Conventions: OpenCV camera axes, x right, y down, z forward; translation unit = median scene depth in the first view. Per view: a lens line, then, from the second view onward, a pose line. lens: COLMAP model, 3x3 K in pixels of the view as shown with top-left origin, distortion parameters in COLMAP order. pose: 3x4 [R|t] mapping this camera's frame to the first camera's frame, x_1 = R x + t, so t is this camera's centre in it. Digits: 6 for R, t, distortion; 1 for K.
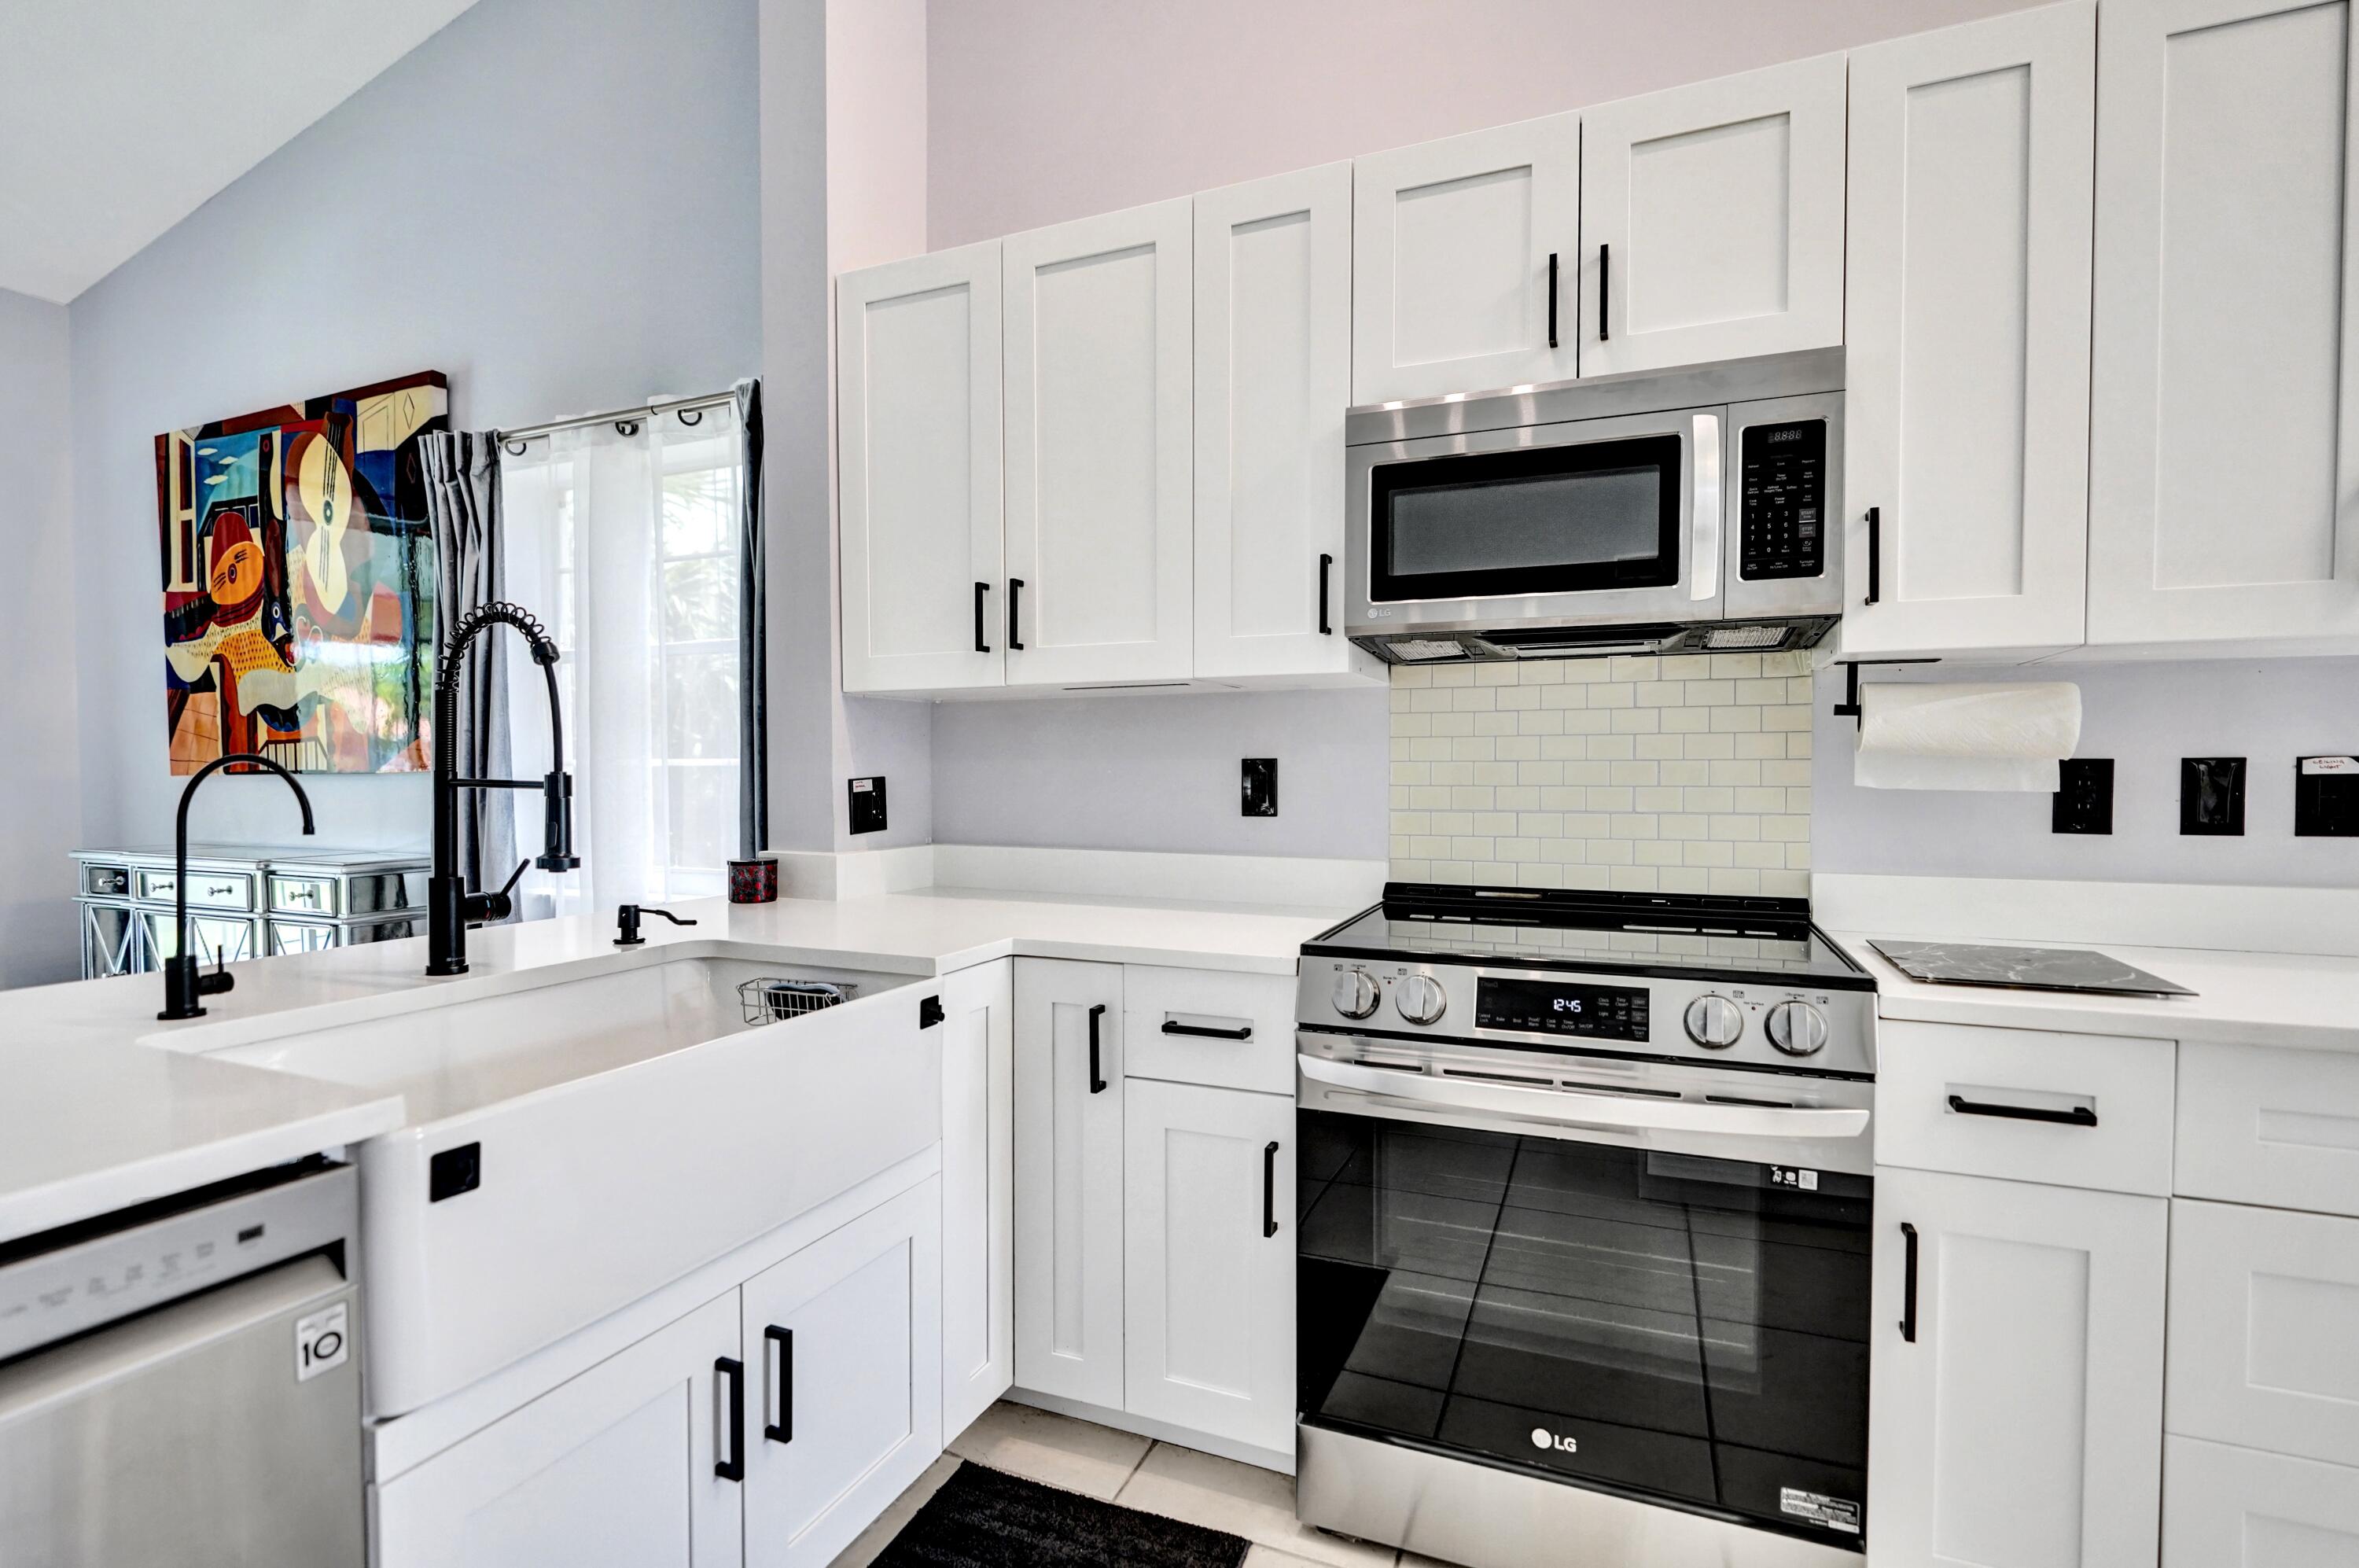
lens RADIAL K [[1113.6, 0, 1173.2], [0, 1113.6, 793.6], [0, 0, 1]] dist [-0.002421, -0.000012]
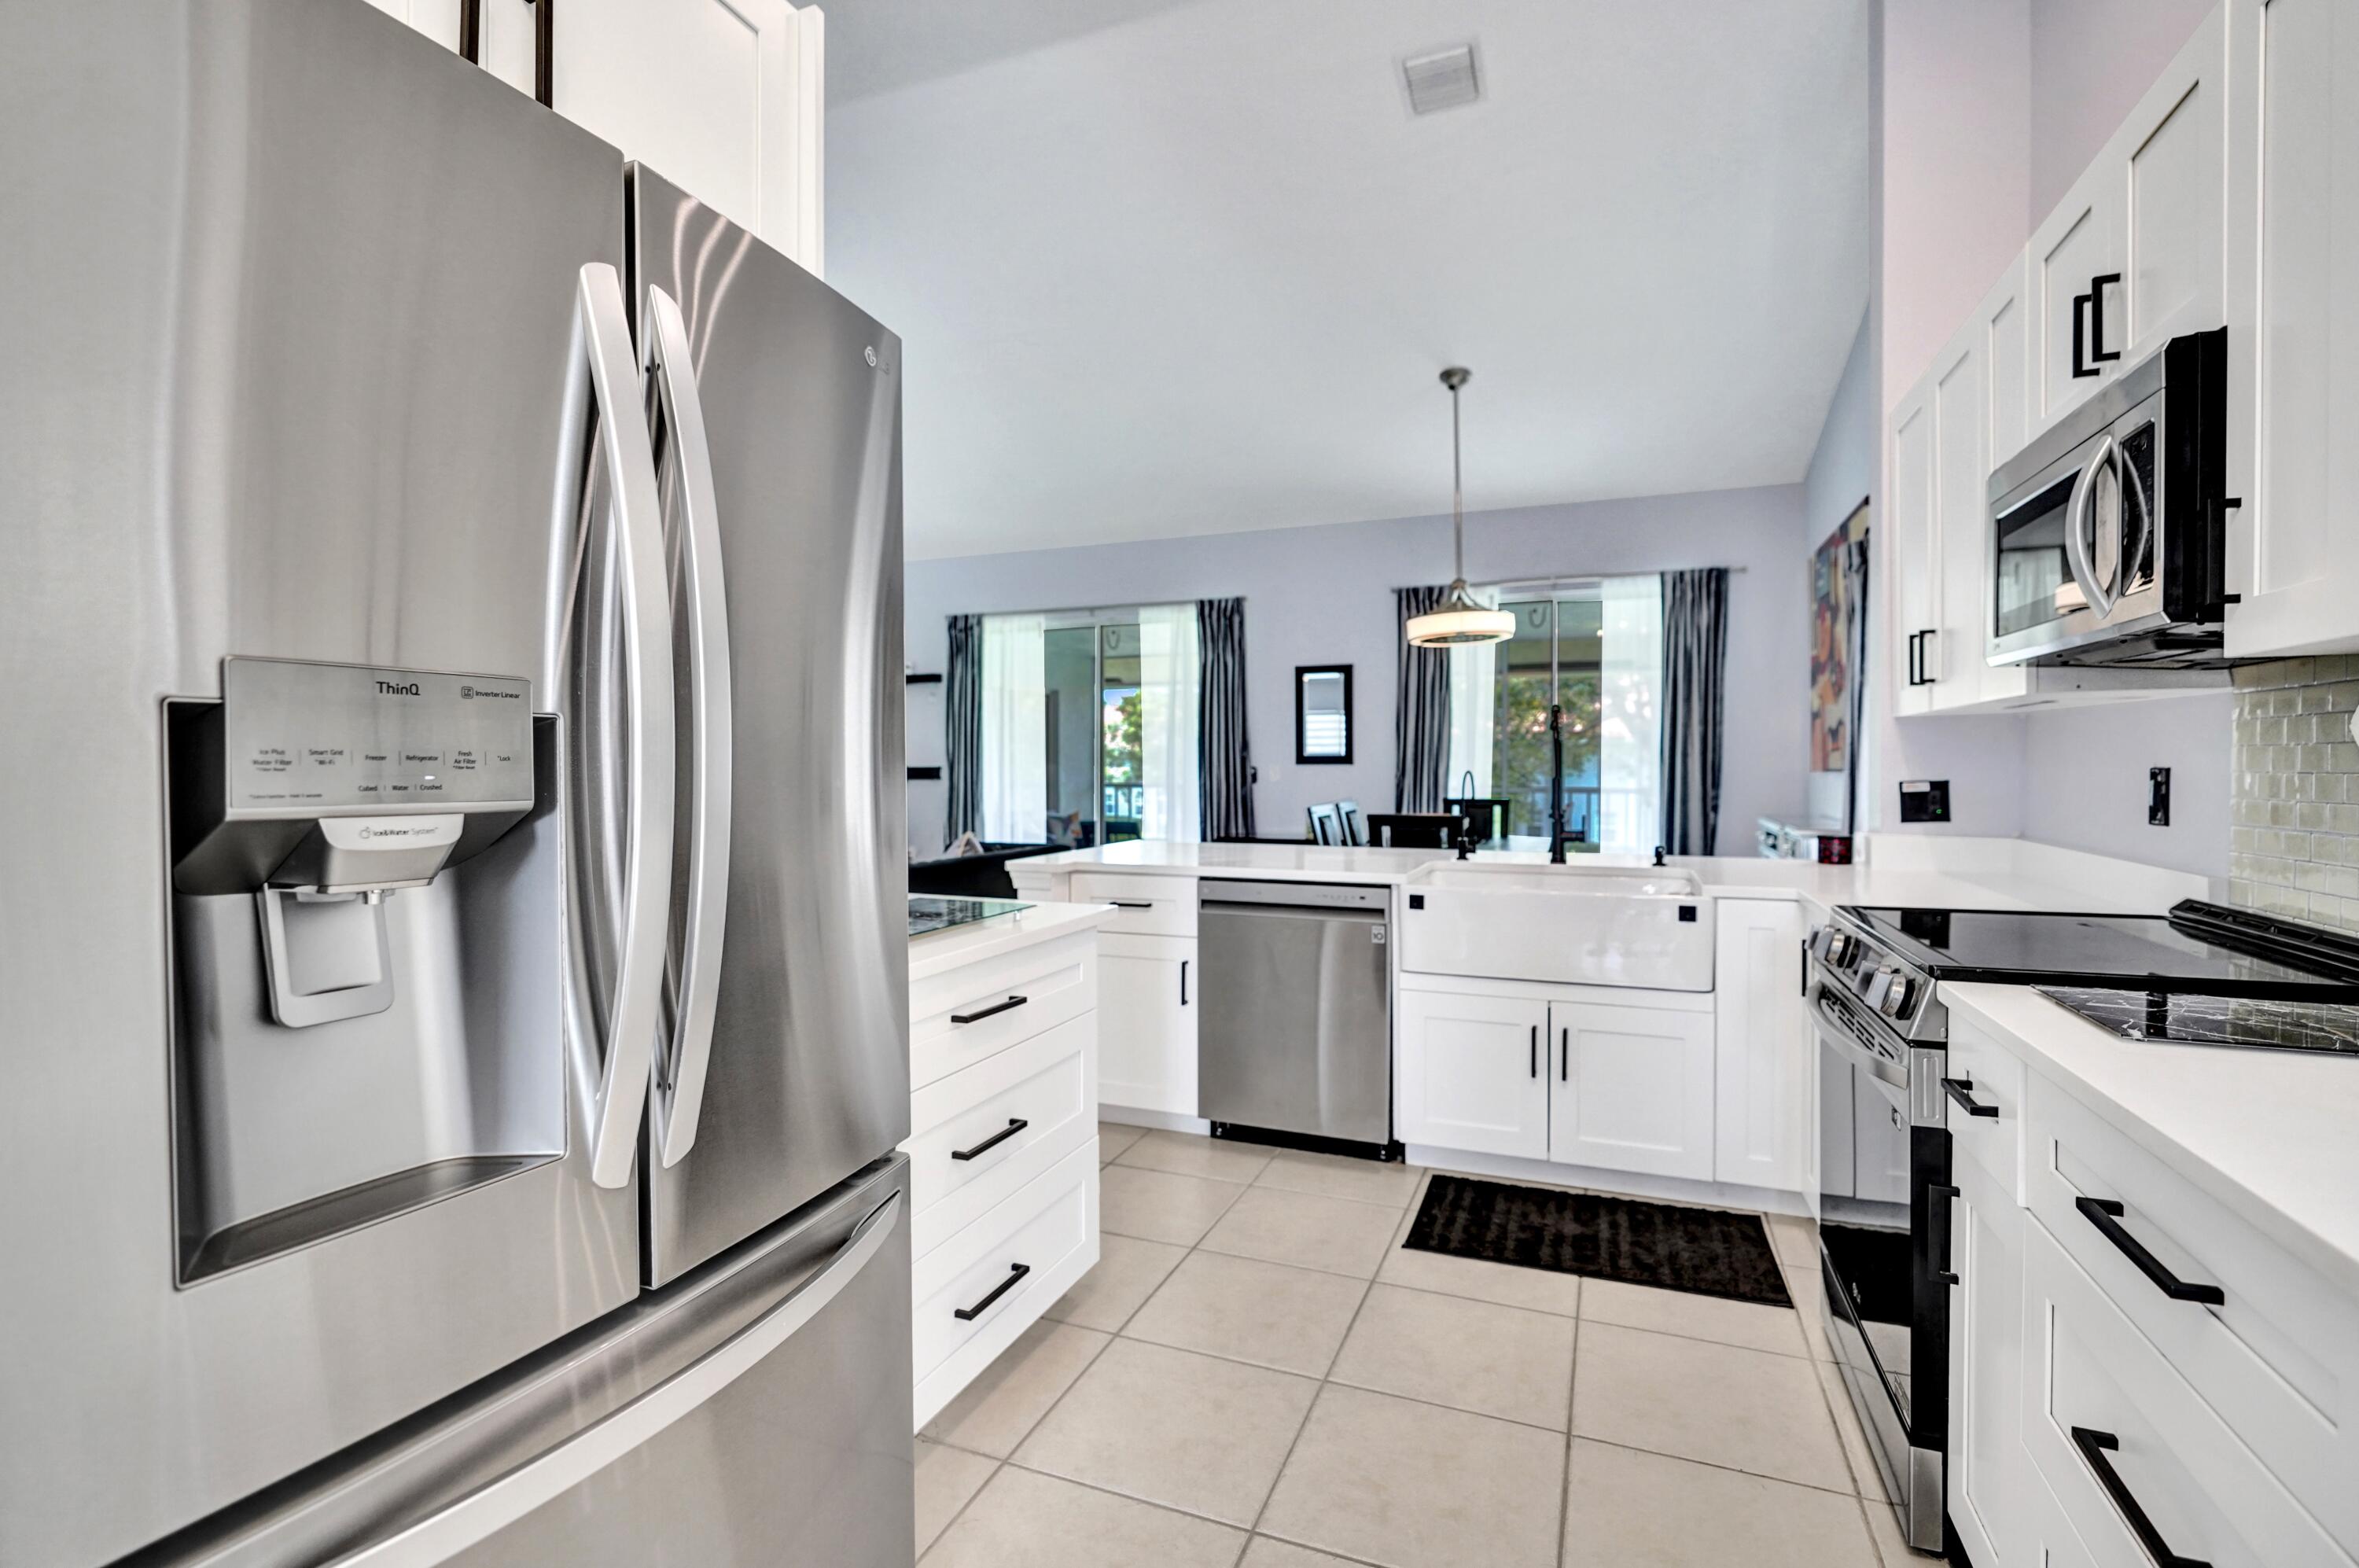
lens RADIAL K [[1119.2, 0, 1171.6], [0, 1119.2, 771.9], [0, 0, 1]] dist [-0.052344, 0.024399]
pose [[0.017765, 0.005610, -0.999826, 1.450565], [-0.021425, 0.999757, 0.005229, -0.018969], [0.999613, 0.021328, 0.017881, 0.136384]]
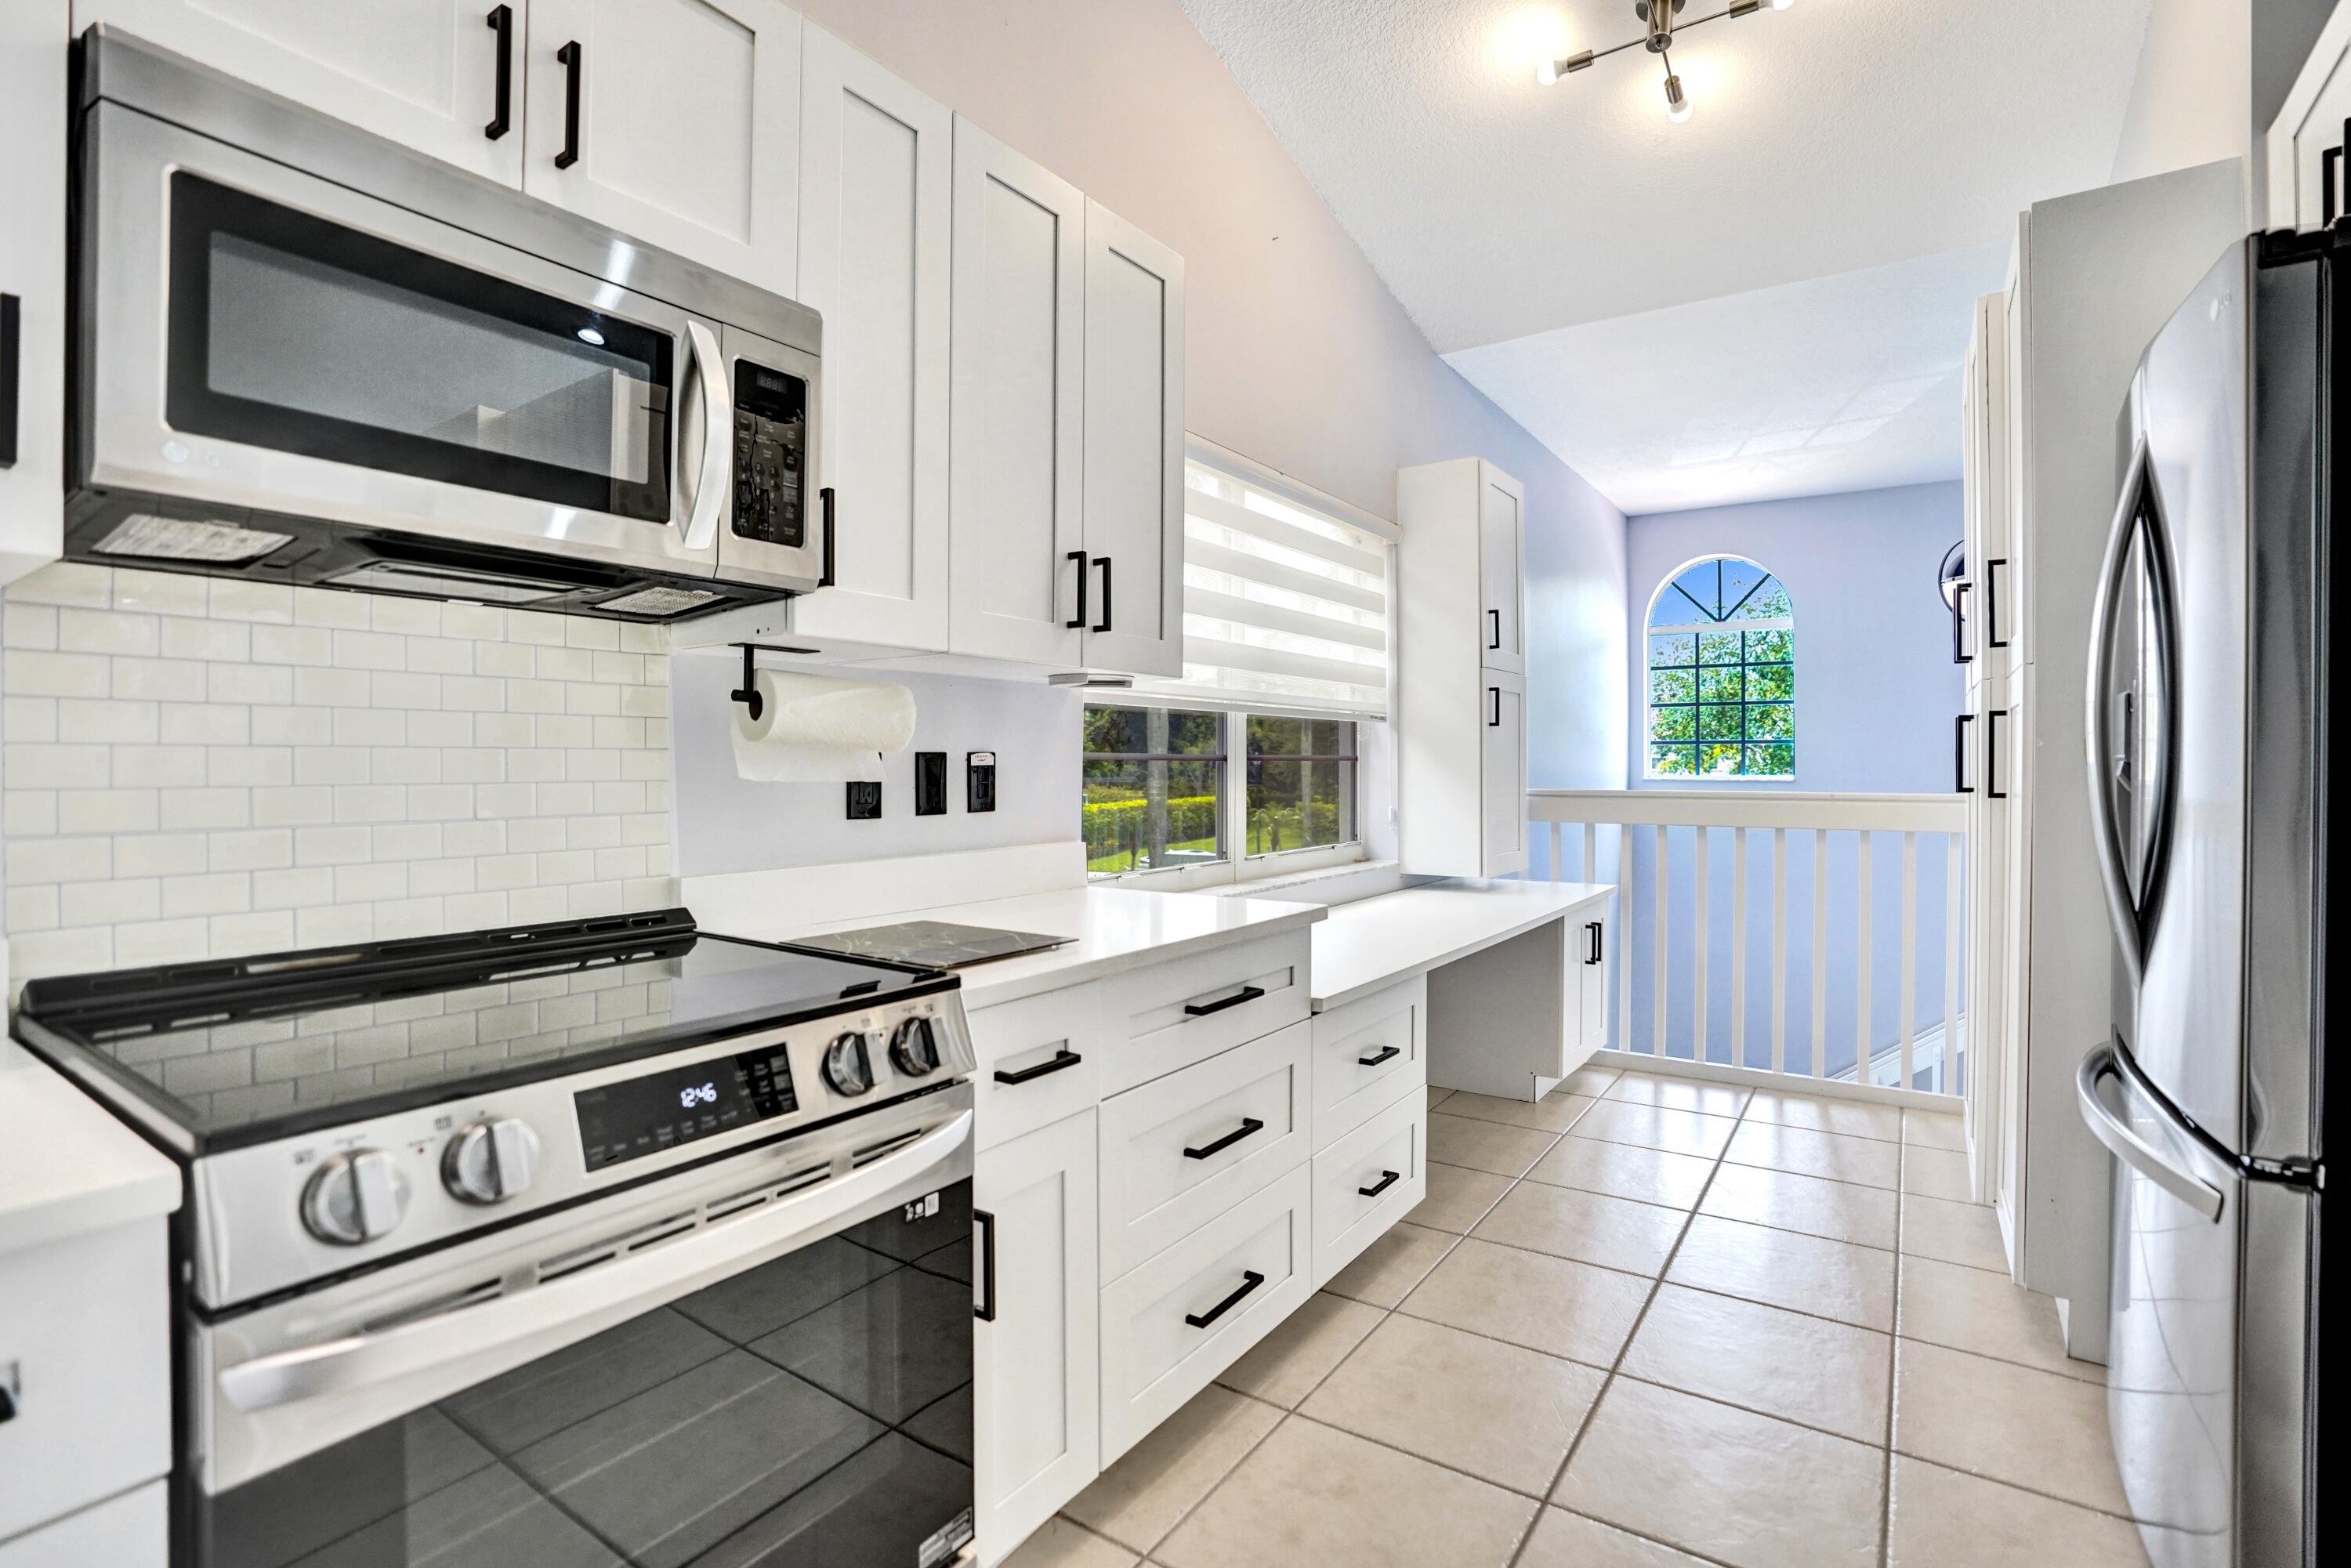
lens RADIAL K [[1115.3, 0, 1167.6], [0, 1115.3, 771.9], [0, 0, 1]] dist [-0.052344, 0.024399]
pose [[0.207146, -0.006808, 0.978286, -0.230129], [0.018759, 0.999820, 0.002986, -0.009021], [-0.978130, 0.017733, 0.207236, 0.492518]]
